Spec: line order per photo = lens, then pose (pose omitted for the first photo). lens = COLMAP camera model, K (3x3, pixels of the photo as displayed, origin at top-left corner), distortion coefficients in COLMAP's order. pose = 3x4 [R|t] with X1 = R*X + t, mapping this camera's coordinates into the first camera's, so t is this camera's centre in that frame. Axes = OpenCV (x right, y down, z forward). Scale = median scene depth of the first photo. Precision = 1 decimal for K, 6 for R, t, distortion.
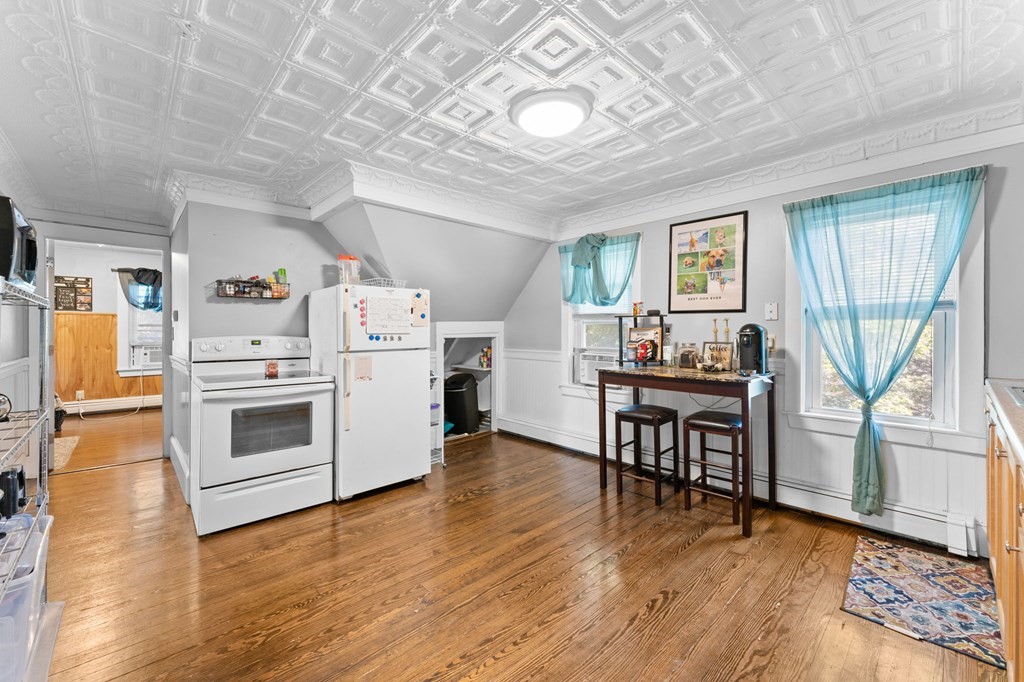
lens RADIAL K [[410.4, 0, 512.7], [0, 410.4, 331.3], [0, 0, 1]] dist [0.000474, 0.000155]
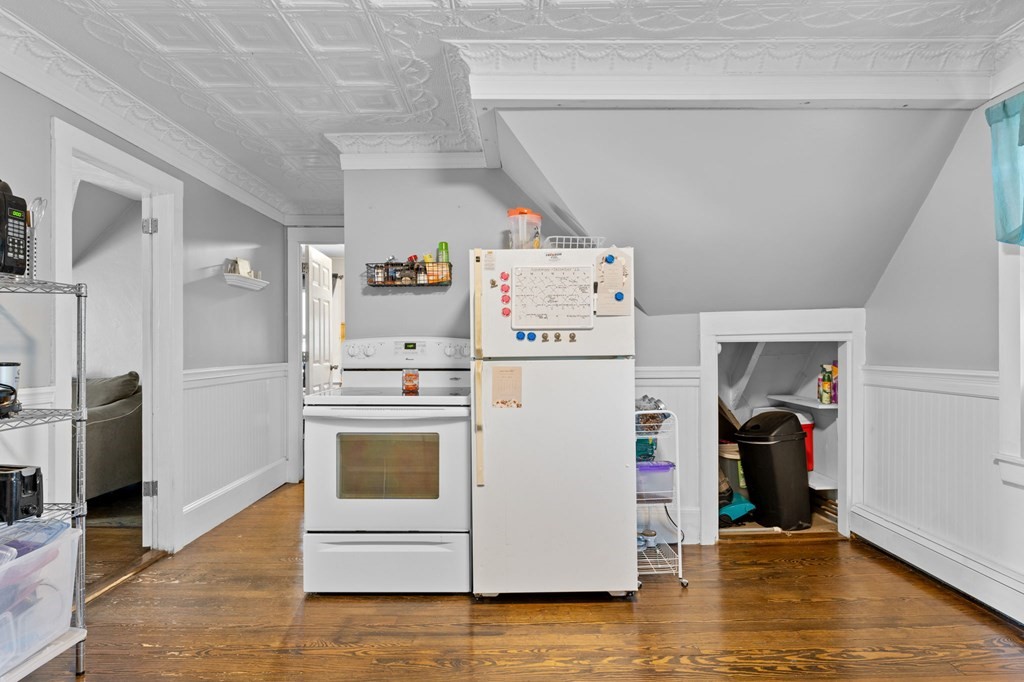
lens RADIAL K [[568.2, 0, 513.5], [0, 568.2, 346.5], [0, 0, 1]] dist [0.000008, -0.001226]
pose [[0.733177, -0.005738, -0.680013, 0.205063], [0.004374, 0.999984, -0.003722, 0.033554], [0.680023, -0.000245, 0.733190, 0.389423]]
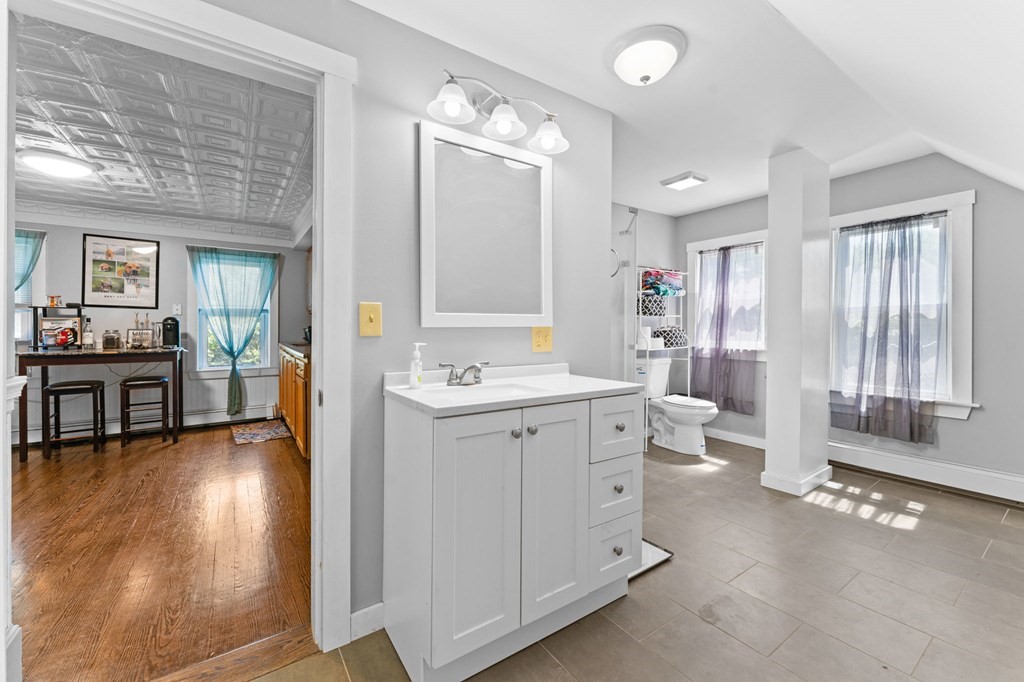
lens RADIAL K [[410.4, 0, 512.7], [0, 410.4, 331.3], [0, 0, 1]] dist [0.000474, 0.000155]
pose [[0.149007, -0.003880, 0.988829, -0.711296], [-0.004170, 0.999981, 0.004553, 0.021777], [-0.988827, -0.004801, 0.148988, -0.494862]]
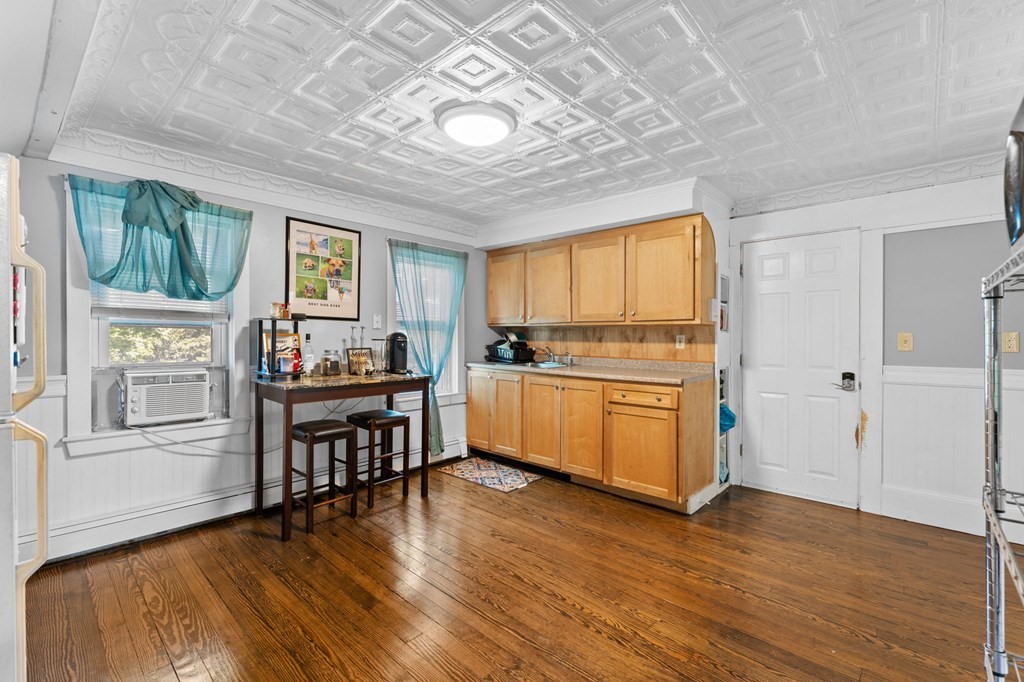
lens RADIAL K [[446.8, 0, 512.0], [0, 446.8, 341.0], [0, 0, 1]] dist [-0.001078, -0.000049]
pose [[-0.076829, -0.005451, 0.997029, -0.684171], [-0.002910, 0.999982, 0.005243, 0.000065], [-0.997040, -0.002498, -0.076843, 0.669568]]
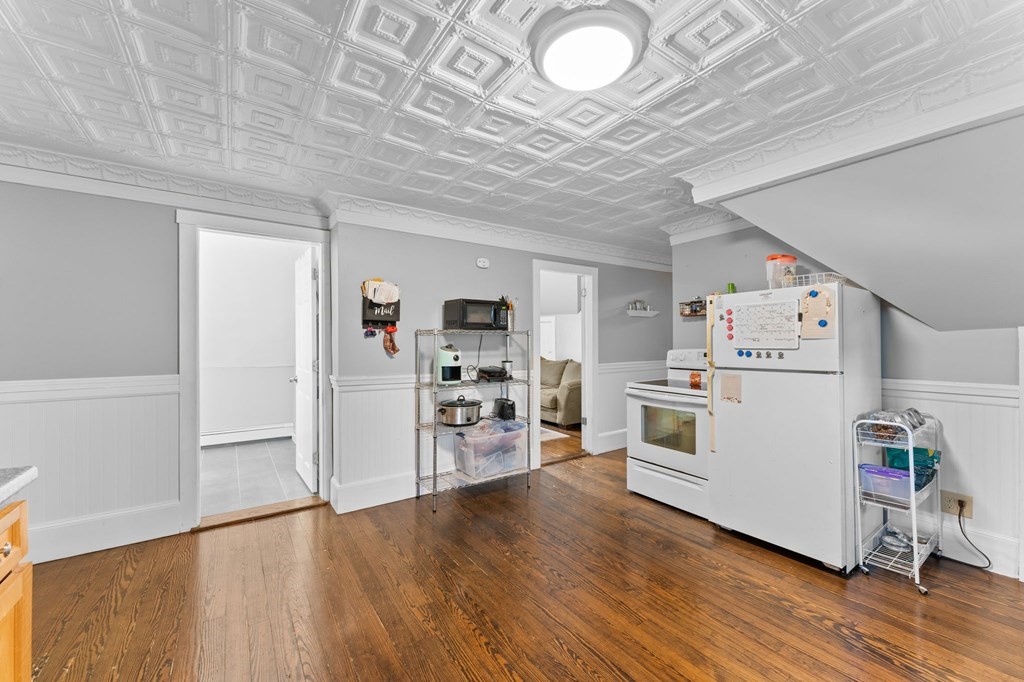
lens RADIAL K [[407.3, 0, 511.3], [0, 407.3, 339.5], [0, 0, 1]] dist [-0.001340, -0.000182]
pose [[-0.146236, -0.006107, -0.989231, 0.555823], [0.002649, 0.999975, -0.006565, -0.008725], [0.989246, -0.003580, -0.146216, 0.650694]]
